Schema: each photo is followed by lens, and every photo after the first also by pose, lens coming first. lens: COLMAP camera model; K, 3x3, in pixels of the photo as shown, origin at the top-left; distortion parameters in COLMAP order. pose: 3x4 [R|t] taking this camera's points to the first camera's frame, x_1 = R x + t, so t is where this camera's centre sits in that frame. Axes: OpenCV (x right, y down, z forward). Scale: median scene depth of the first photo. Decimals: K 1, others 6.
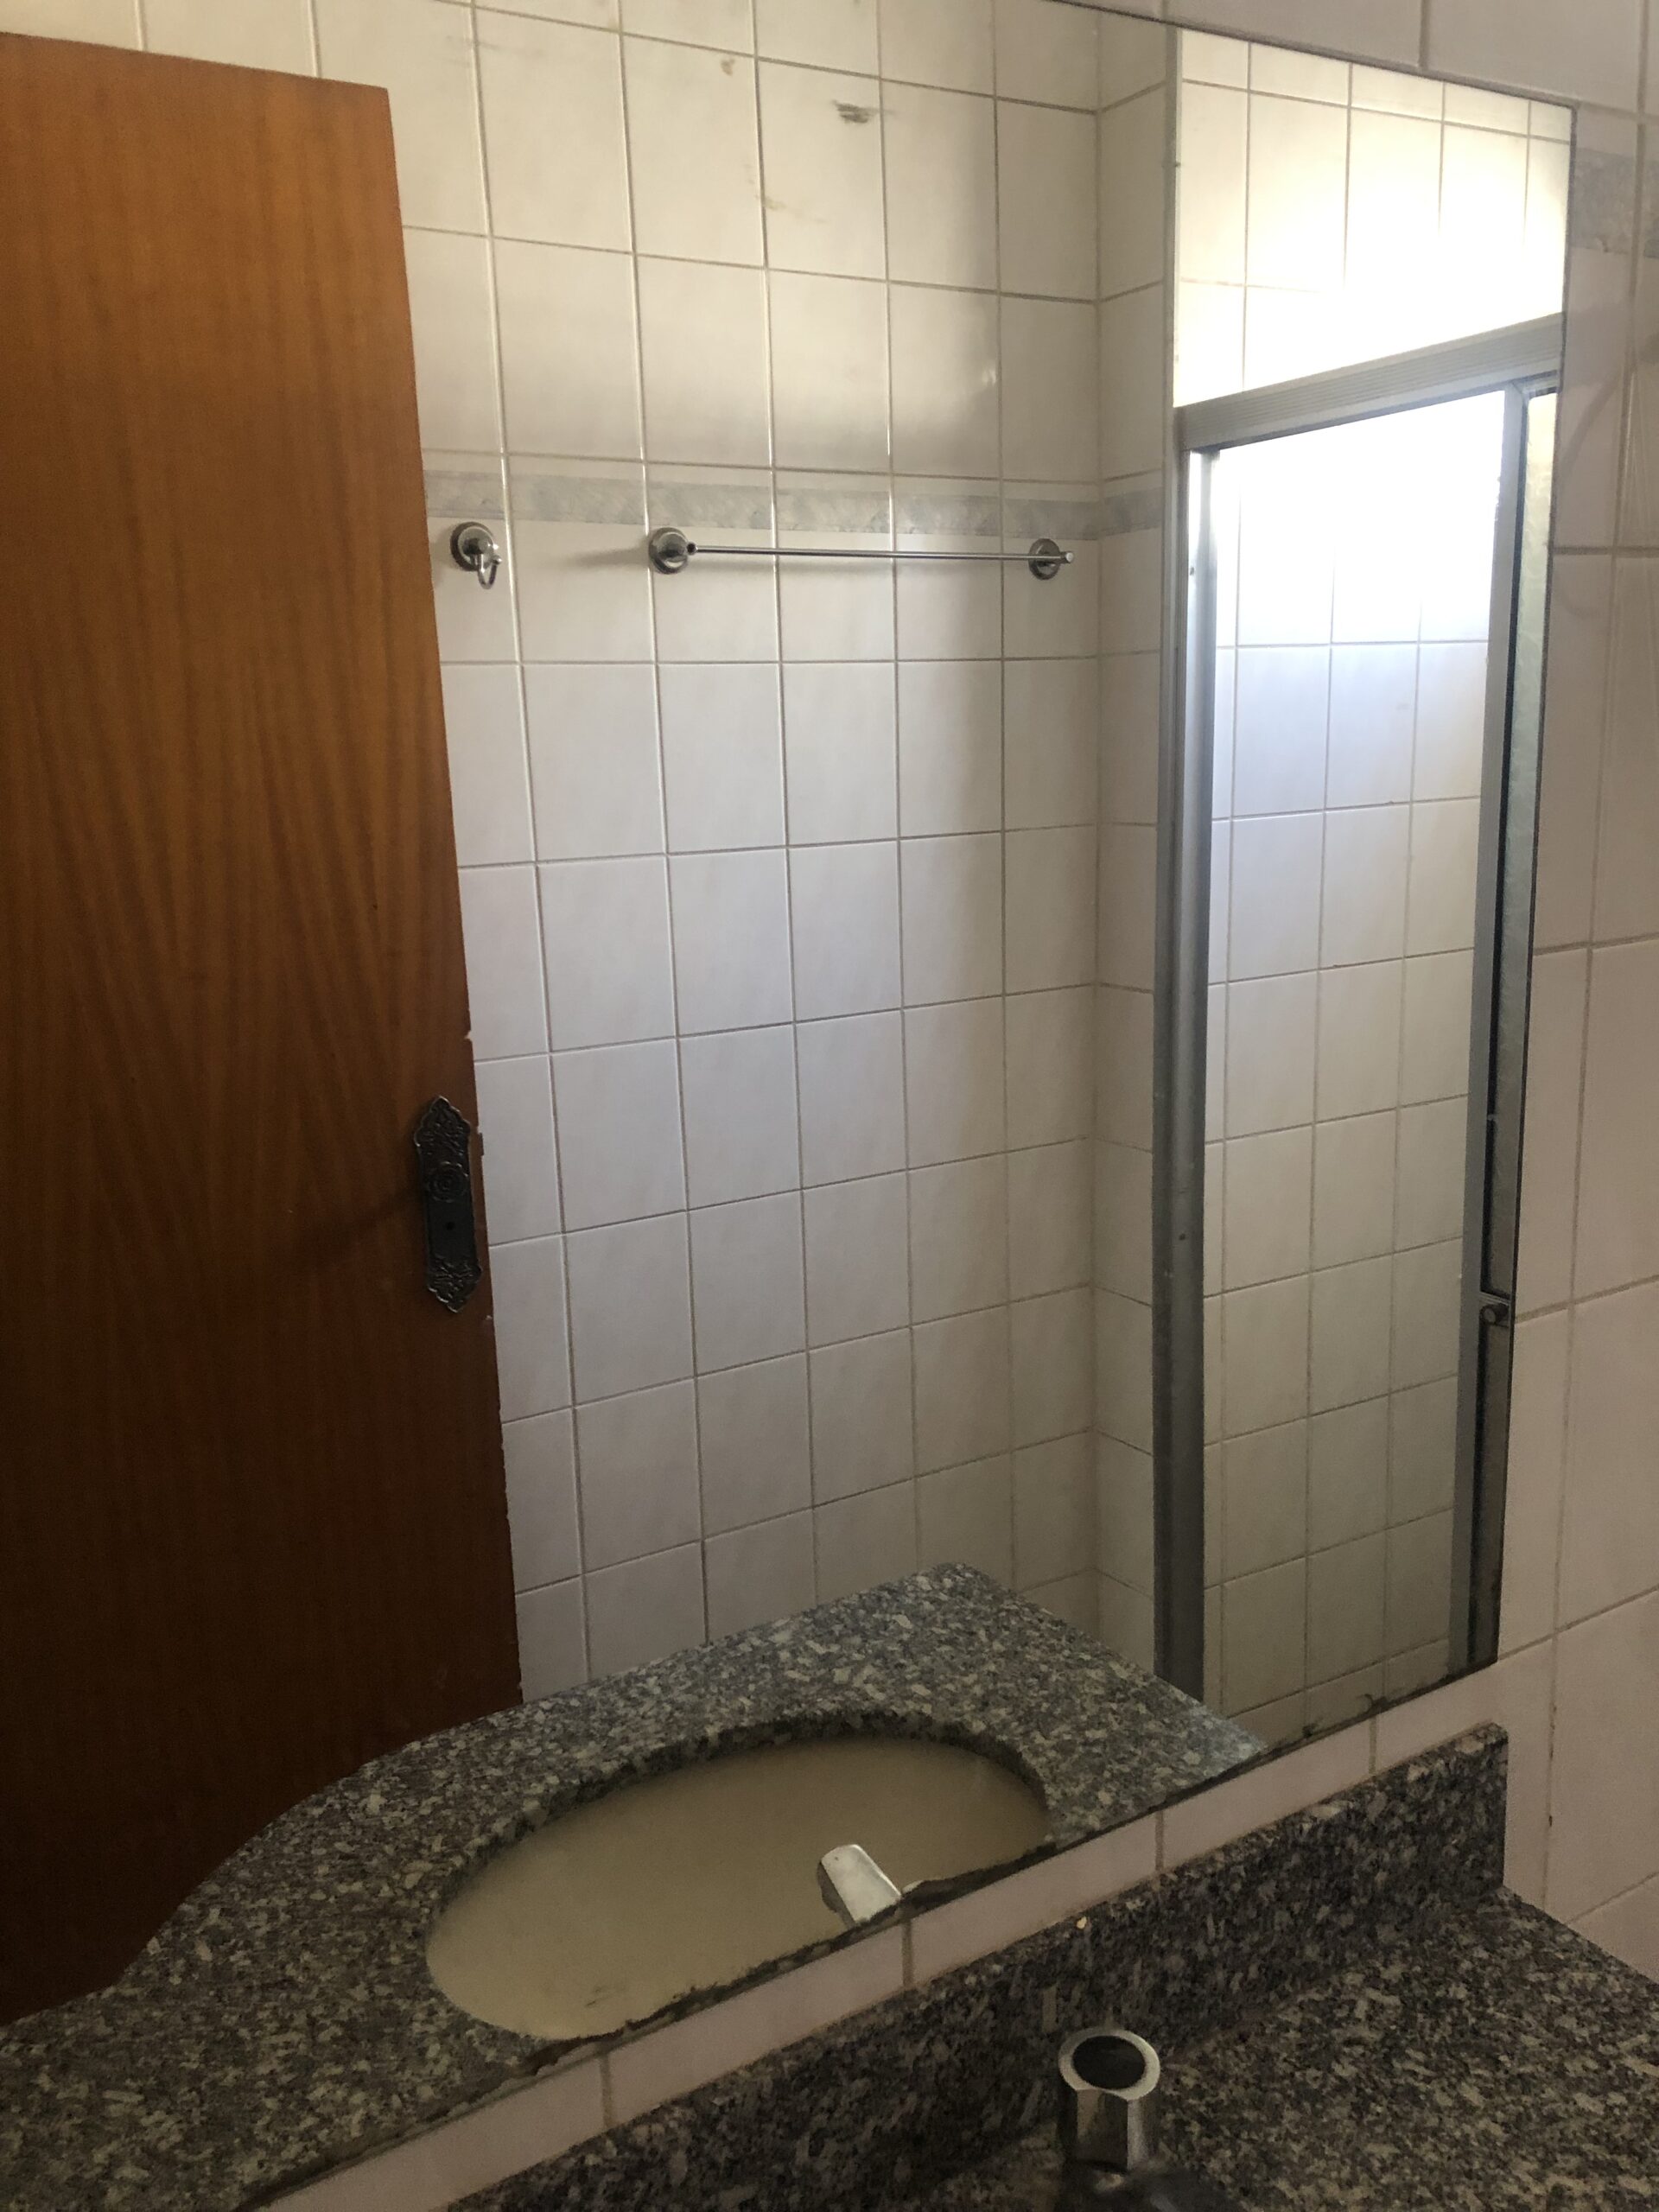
lens RADIAL K [[1827.9, 0, 839.2], [0, 1827.9, 1111.0], [0, 0, 1]] dist [0.031622, -0.042259]
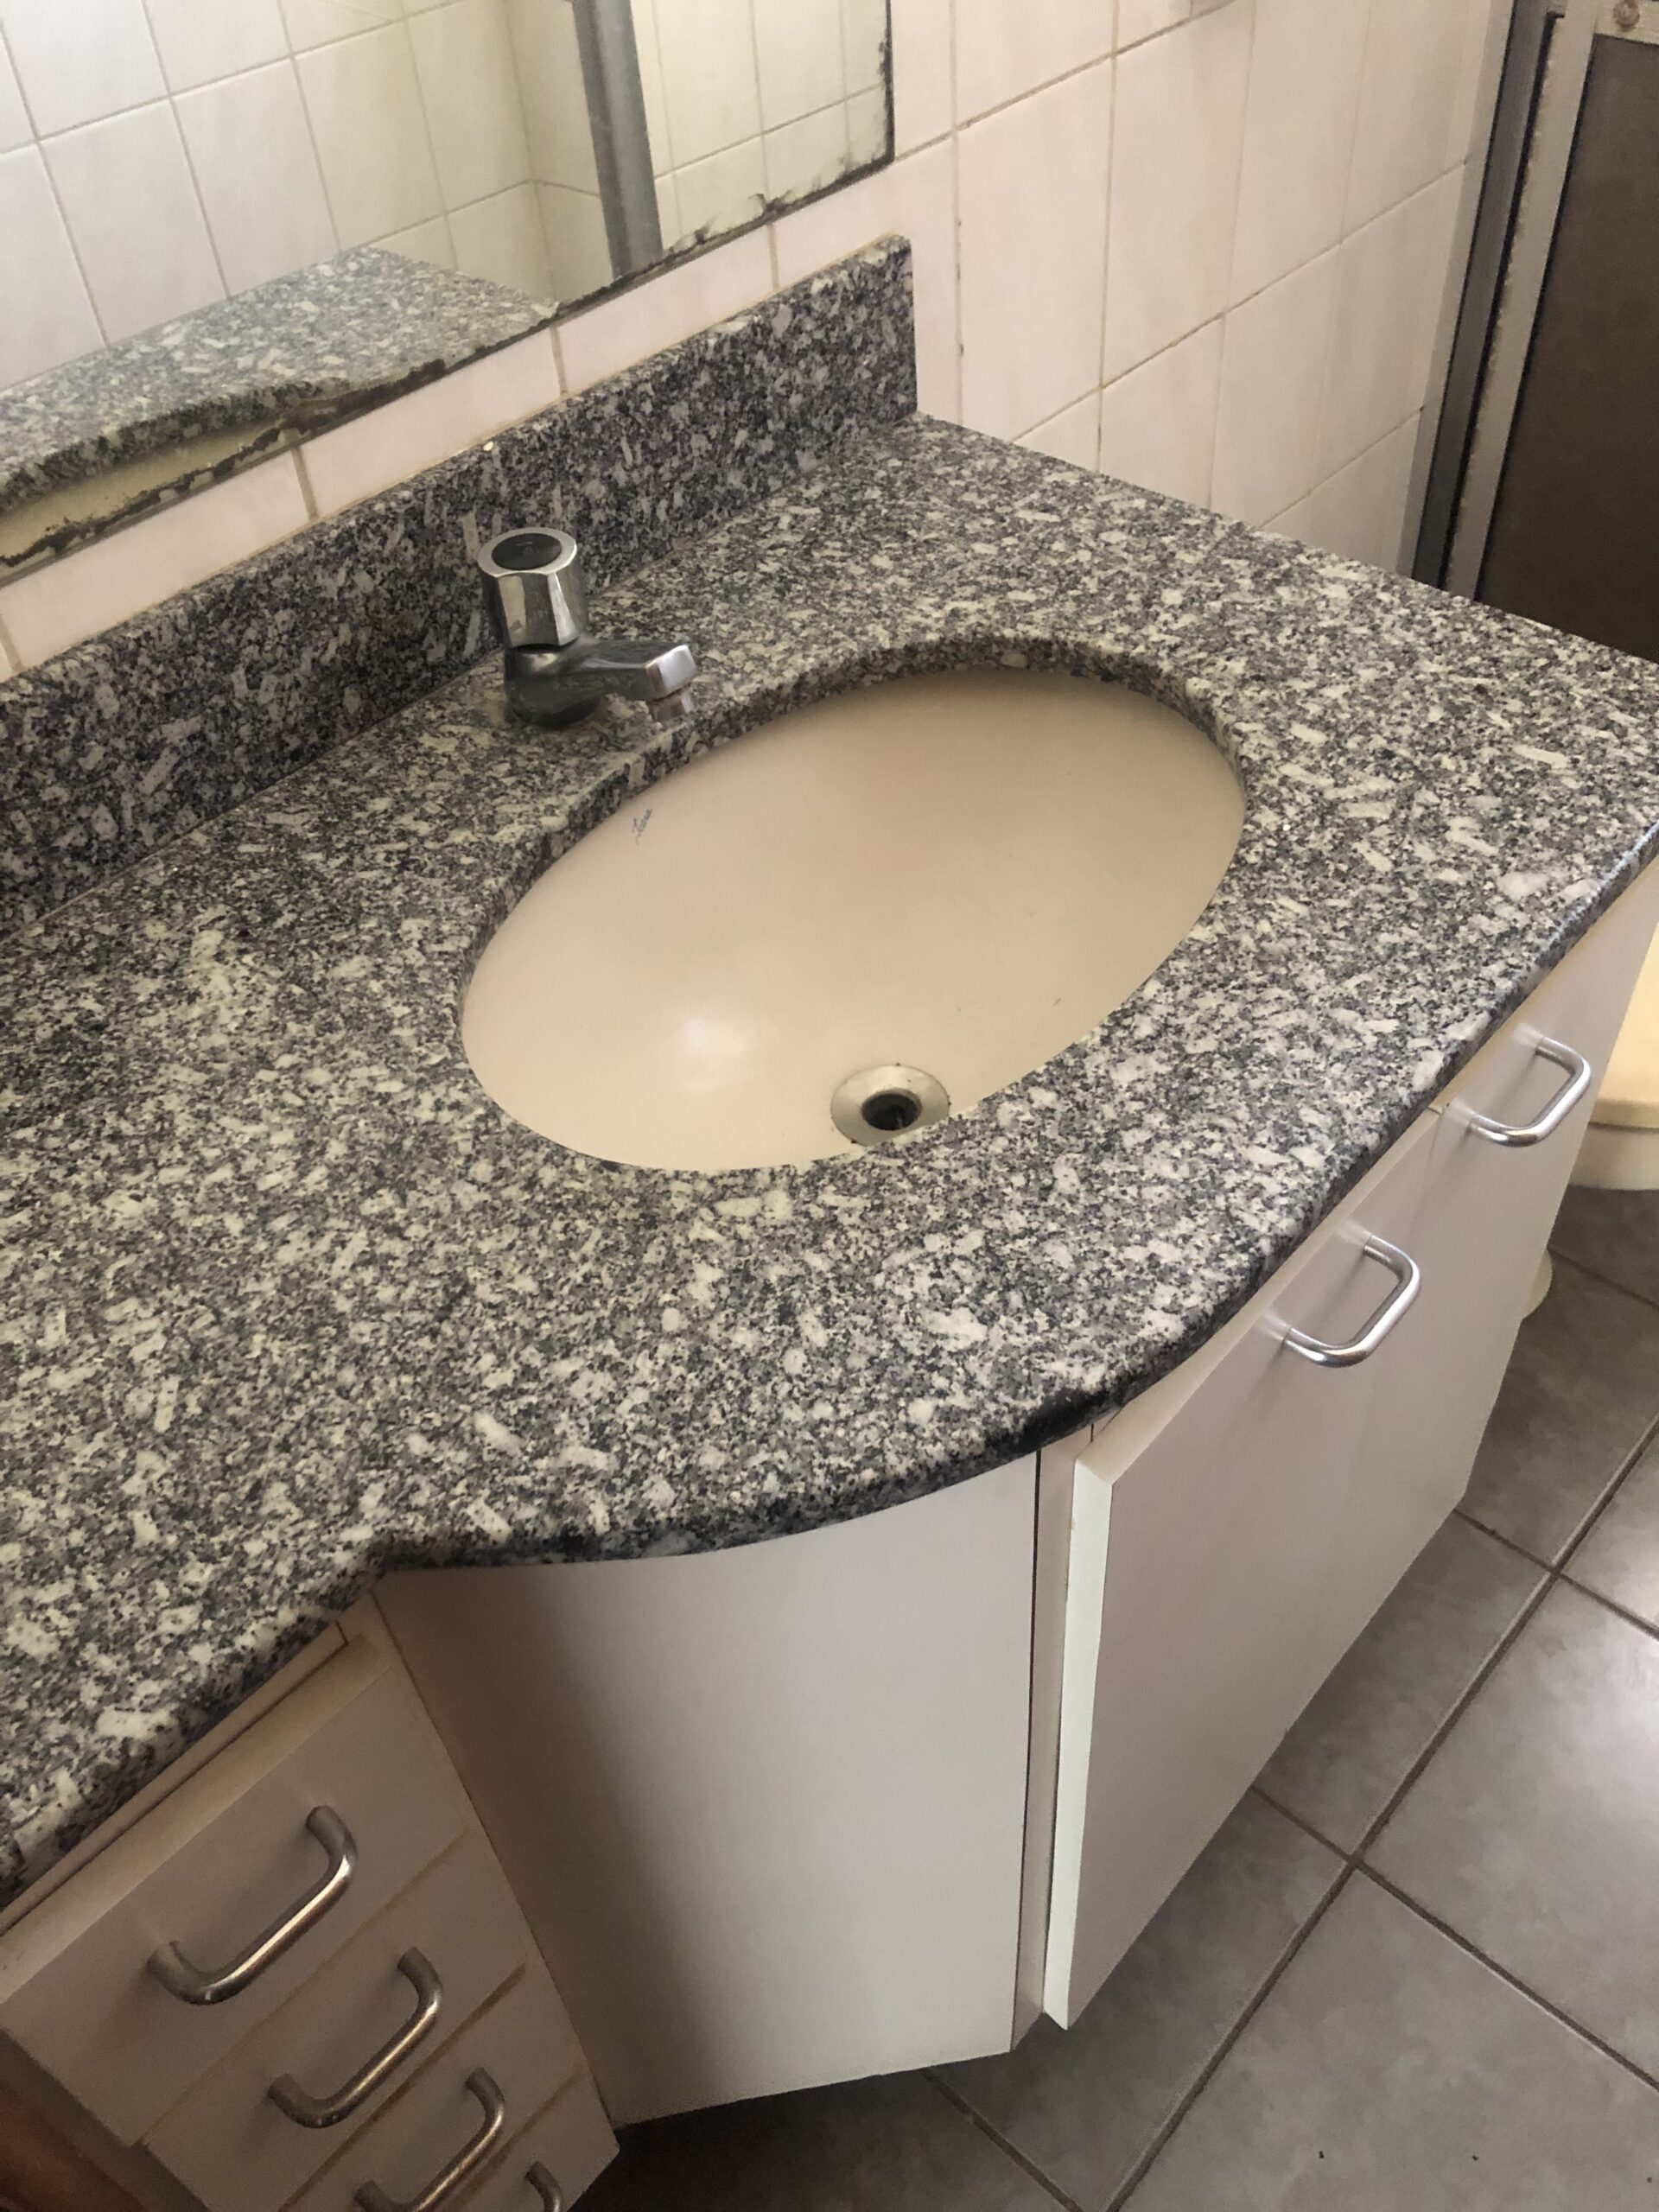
lens RADIAL K [[1827.9, 0, 846.6], [0, 1827.9, 1123.5], [0, 0, 1]] dist [0.031622, -0.042259]
pose [[0.959169, -0.215596, 0.183067, 0.055619], [0.085427, 0.837865, 0.539152, 0.223340], [-0.269625, -0.501499, 0.822071, -0.036318]]
